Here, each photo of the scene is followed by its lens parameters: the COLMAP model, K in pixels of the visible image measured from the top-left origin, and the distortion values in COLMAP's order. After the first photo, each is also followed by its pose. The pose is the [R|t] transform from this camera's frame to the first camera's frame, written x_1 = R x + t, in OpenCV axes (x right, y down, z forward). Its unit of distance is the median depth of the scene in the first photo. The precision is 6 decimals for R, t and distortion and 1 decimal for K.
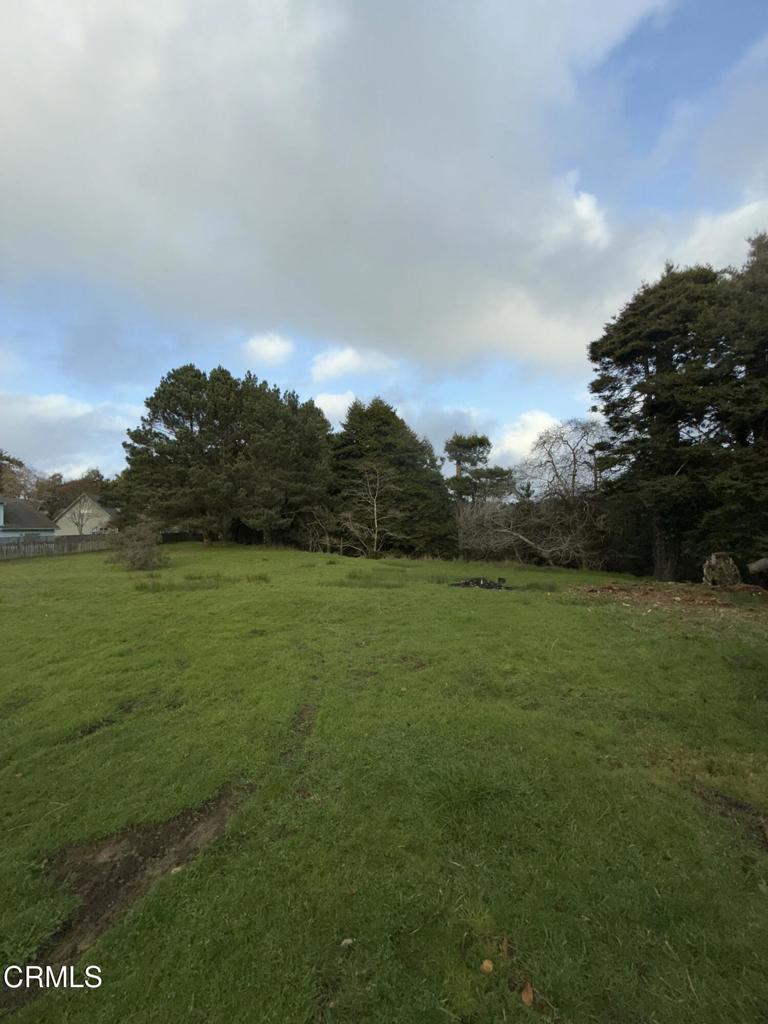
lens RADIAL K [[406.6, 0, 386.4], [0, 406.6, 507.9], [0, 0, 1]] dist [-0.000062, -0.000172]
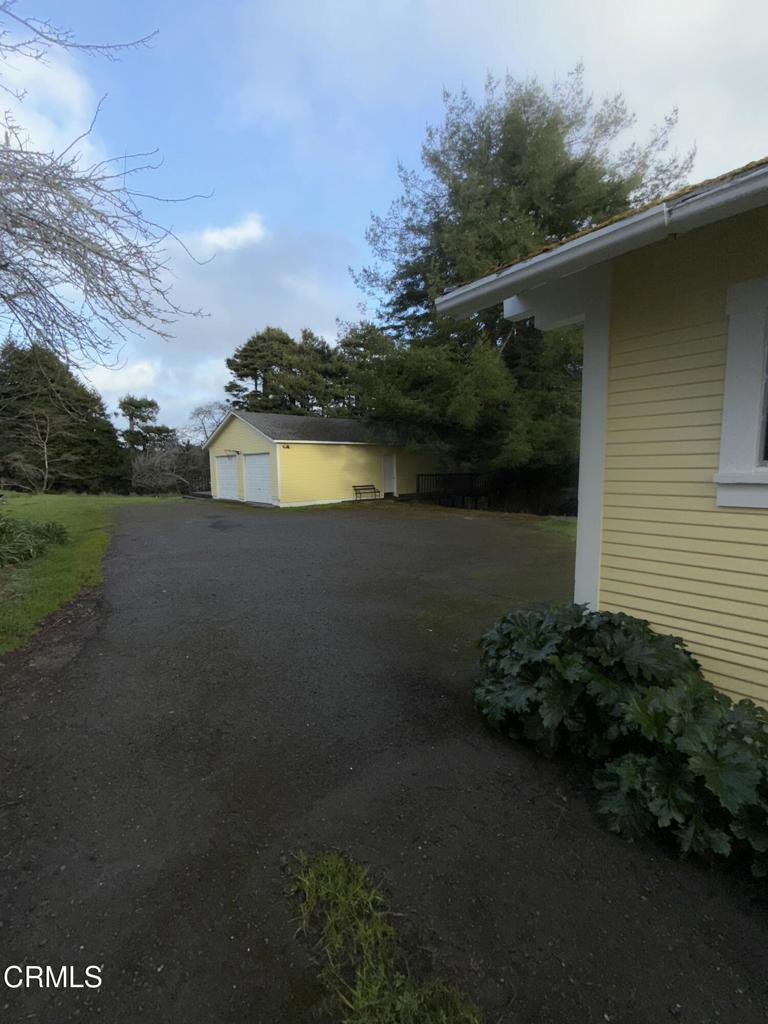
lens RADIAL K [[458.8, 0, 381.5], [0, 458.8, 509.4], [0, 0, 1]] dist [-0.001221, -0.000297]
pose [[0.755786, -0.025525, 0.654321, -0.161610], [-0.058223, 0.992663, 0.105976, -0.027182], [-0.652225, -0.118191, 0.748754, -0.561051]]
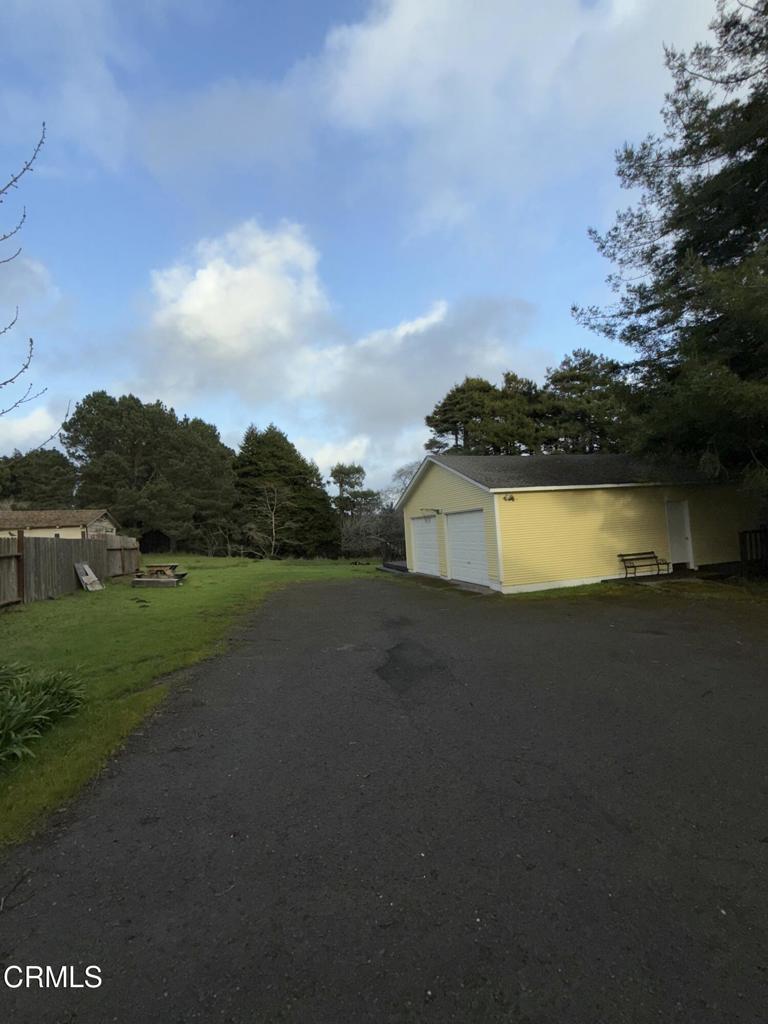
lens RADIAL K [[458.8, 0, 381.5], [0, 458.8, 509.4], [0, 0, 1]] dist [-0.001221, -0.000297]
pose [[0.960246, 0.002545, 0.279145, -0.104144], [-0.001350, 0.999989, -0.004473, -0.026686], [-0.279154, 0.003919, 0.960238, -0.433461]]
